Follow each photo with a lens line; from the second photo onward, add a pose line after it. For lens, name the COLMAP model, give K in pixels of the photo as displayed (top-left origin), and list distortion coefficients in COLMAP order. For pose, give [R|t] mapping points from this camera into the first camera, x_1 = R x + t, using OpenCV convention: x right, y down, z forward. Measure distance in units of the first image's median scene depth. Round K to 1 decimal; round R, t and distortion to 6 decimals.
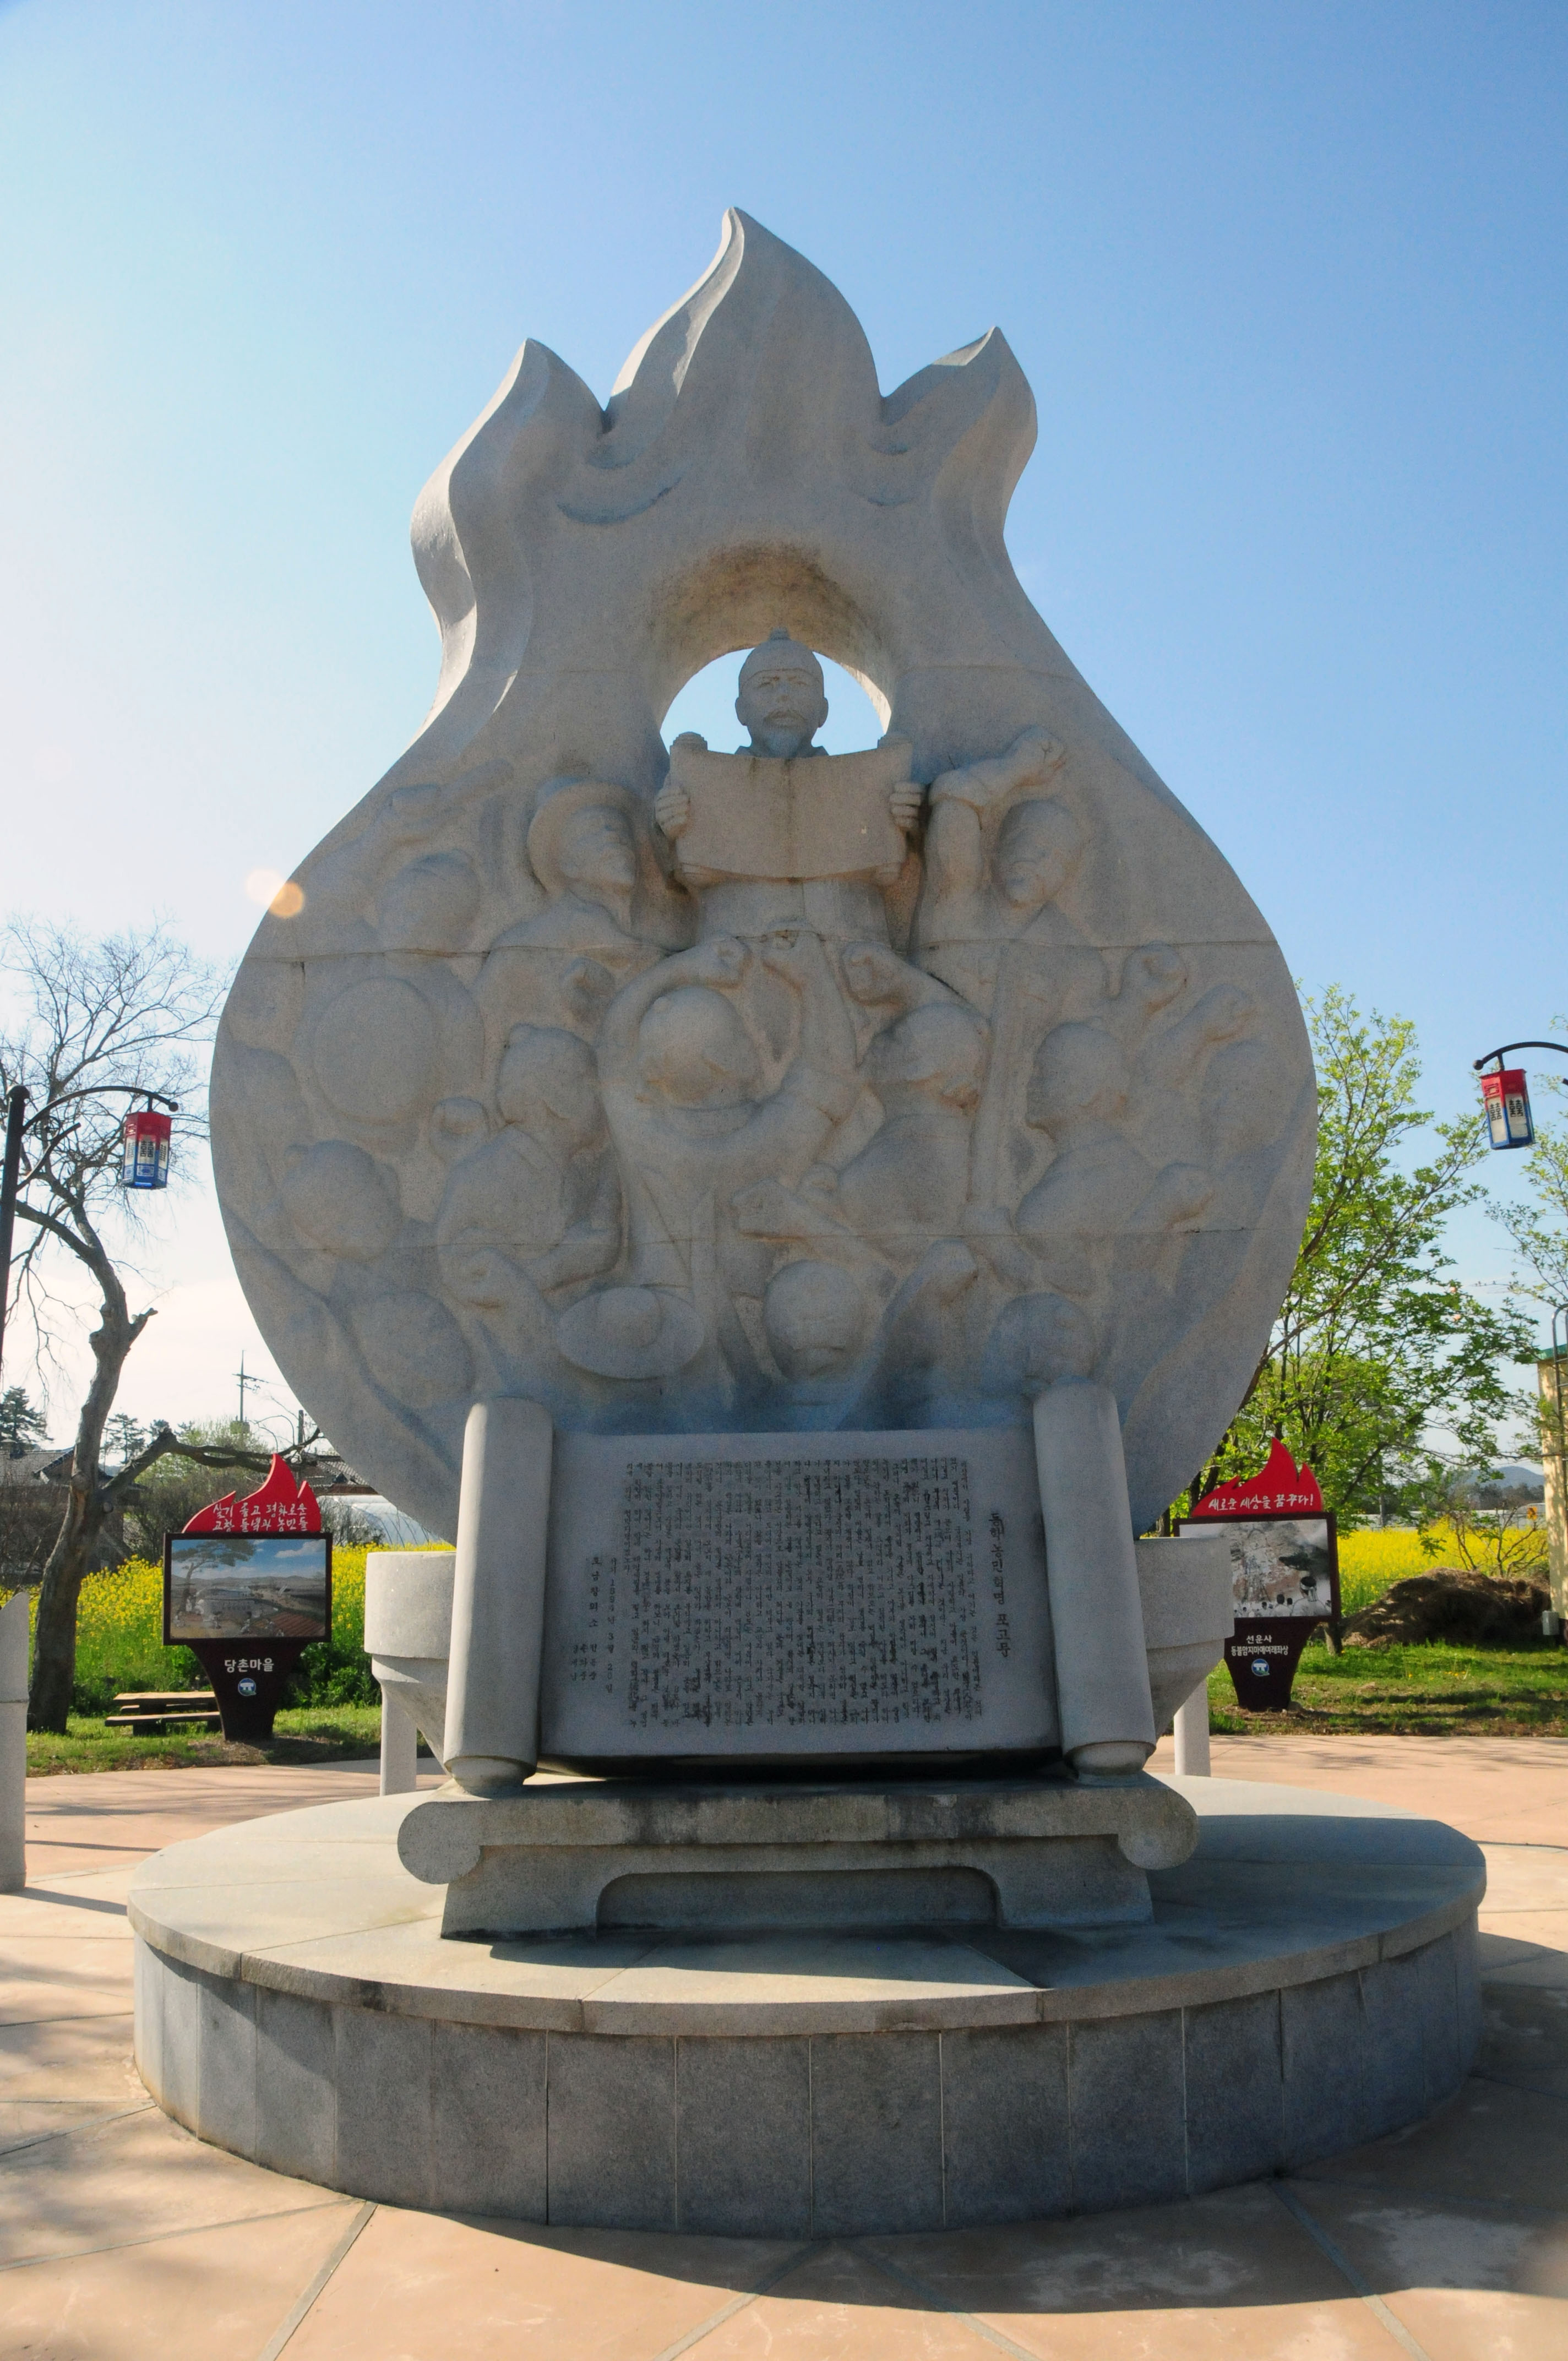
lens RADIAL K [[1856.4, 0, 825.3], [0, 1856.4, 1194.4], [0, 0, 1]] dist [-0.166416, 0.104974]
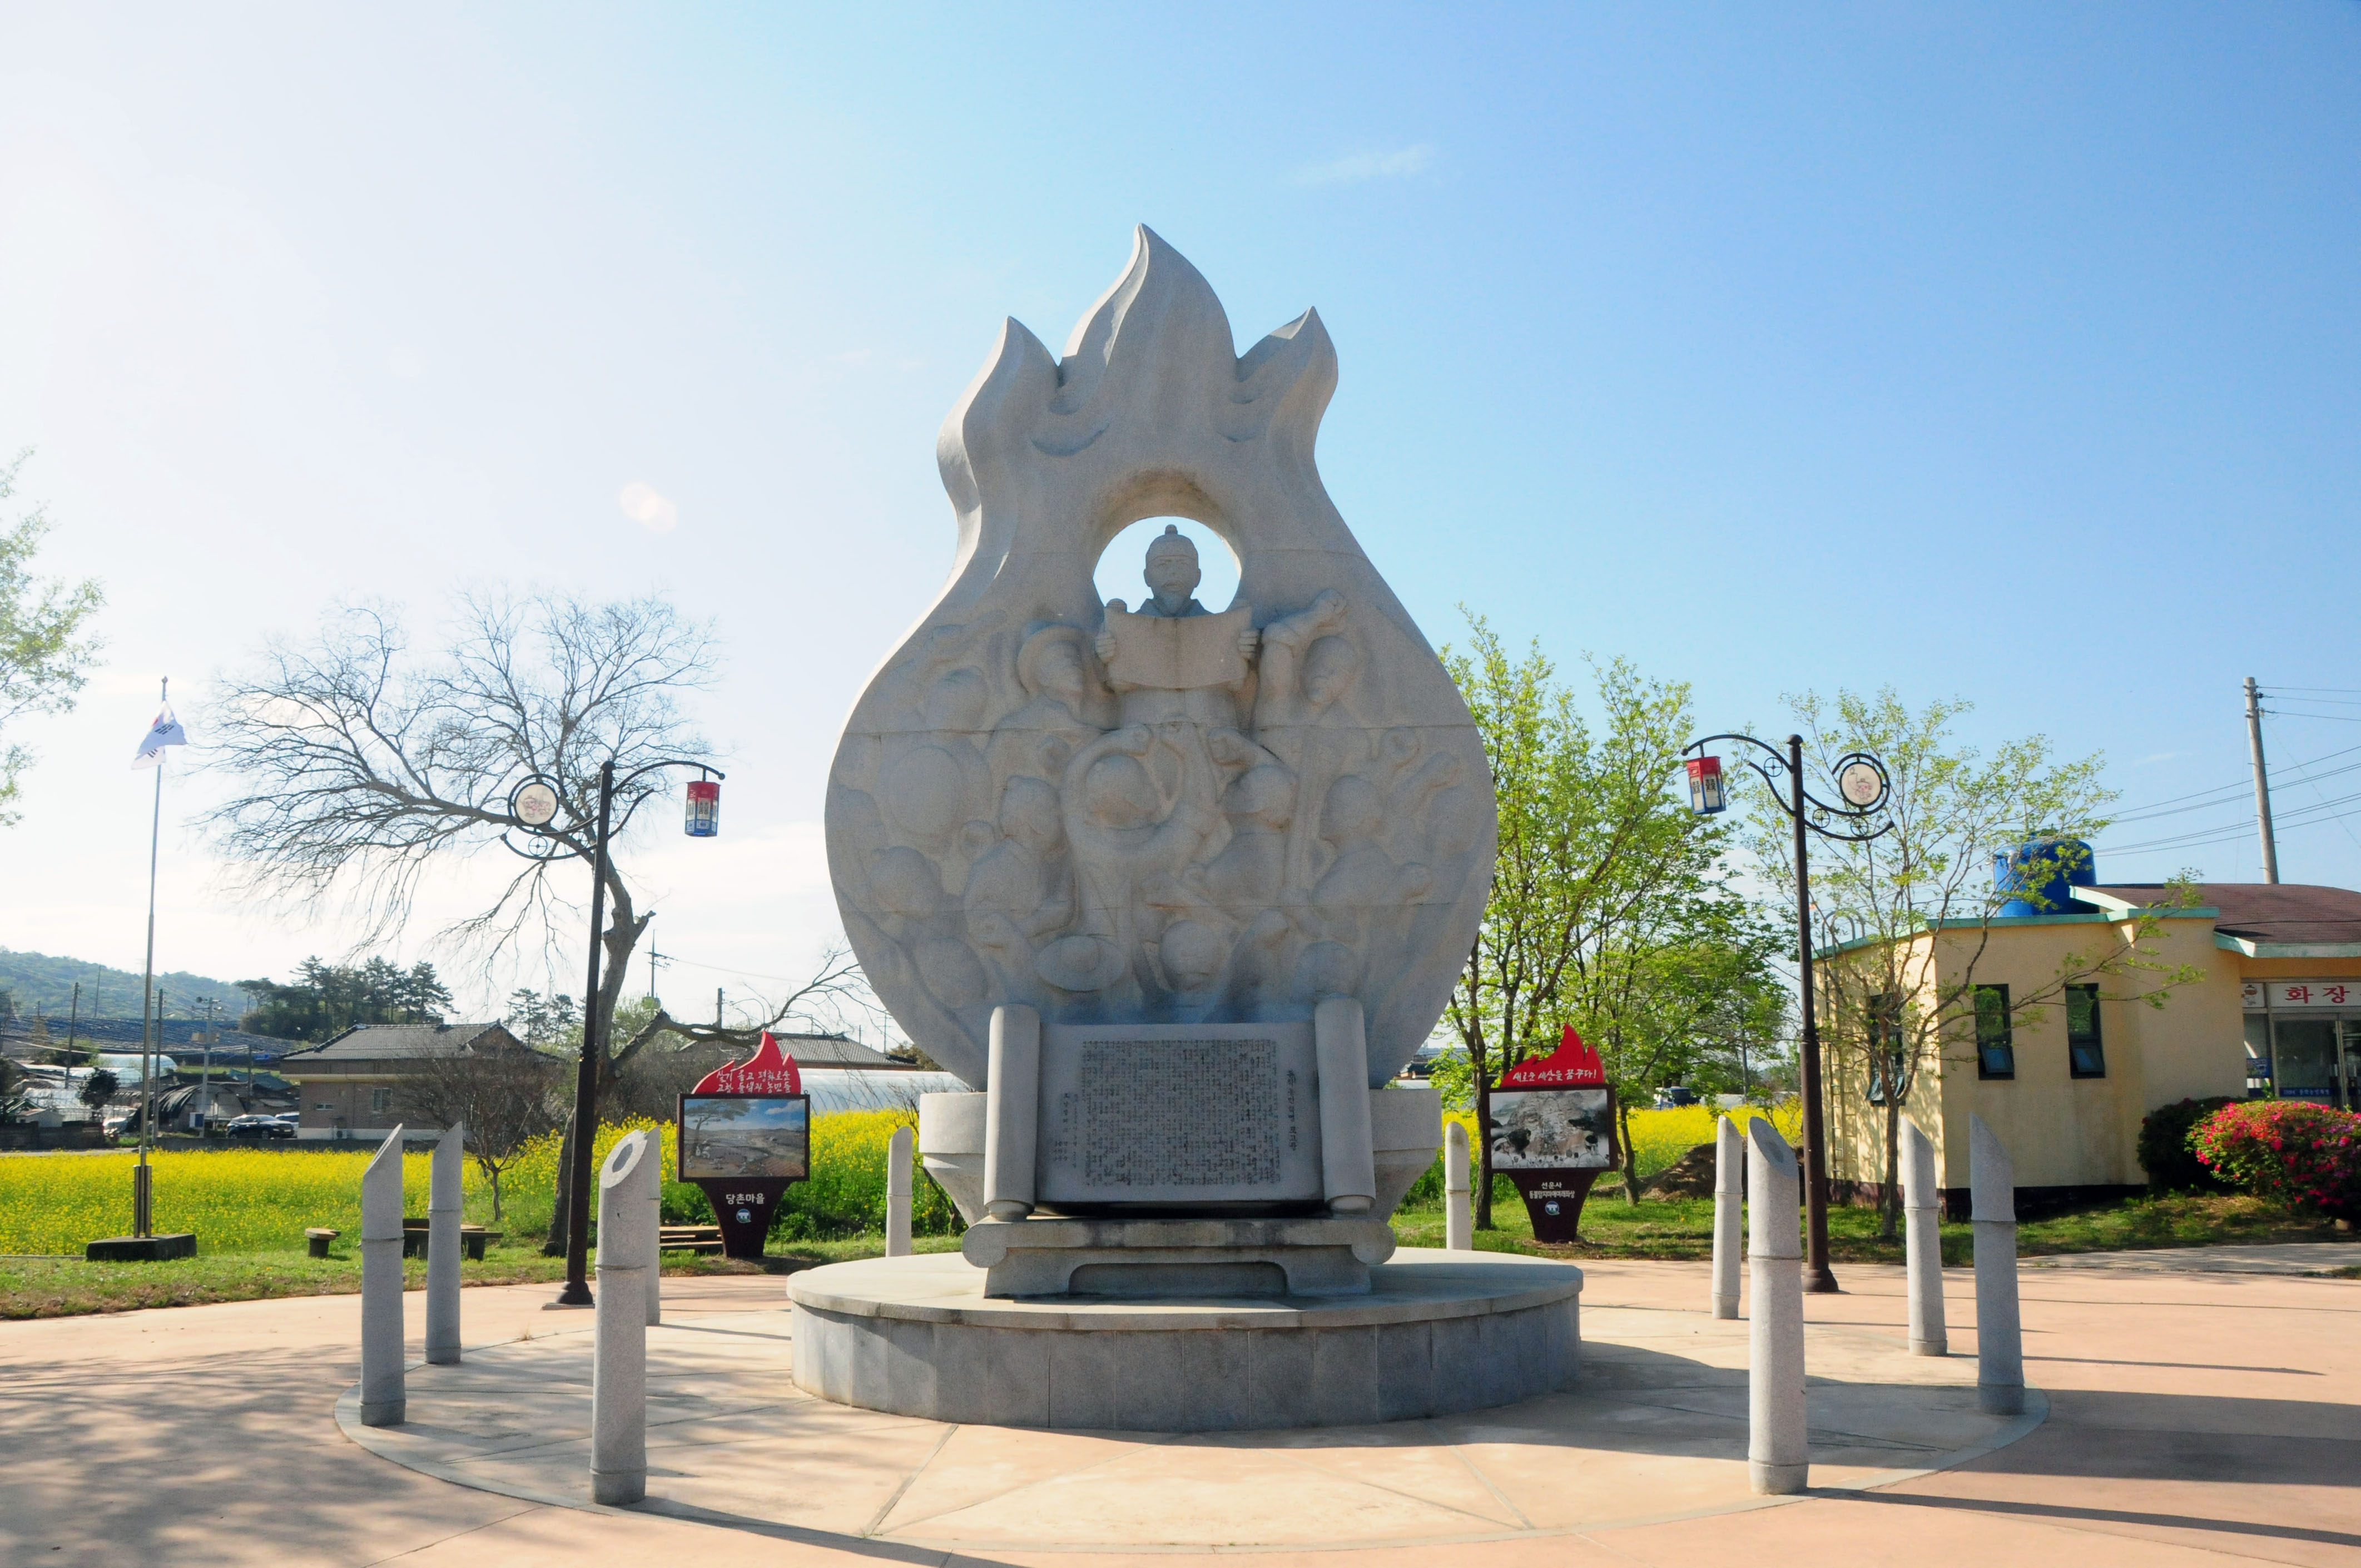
lens RADIAL K [[1856.4, 0, 1176.9], [0, 1856.4, 784.2], [0, 0, 1]] dist [-0.166416, 0.104974]
pose [[0.999798, 0.005008, -0.019487, 0.013269], [-0.004878, 0.999966, 0.006702, -0.094547], [0.019520, -0.006606, 0.999788, -0.644607]]
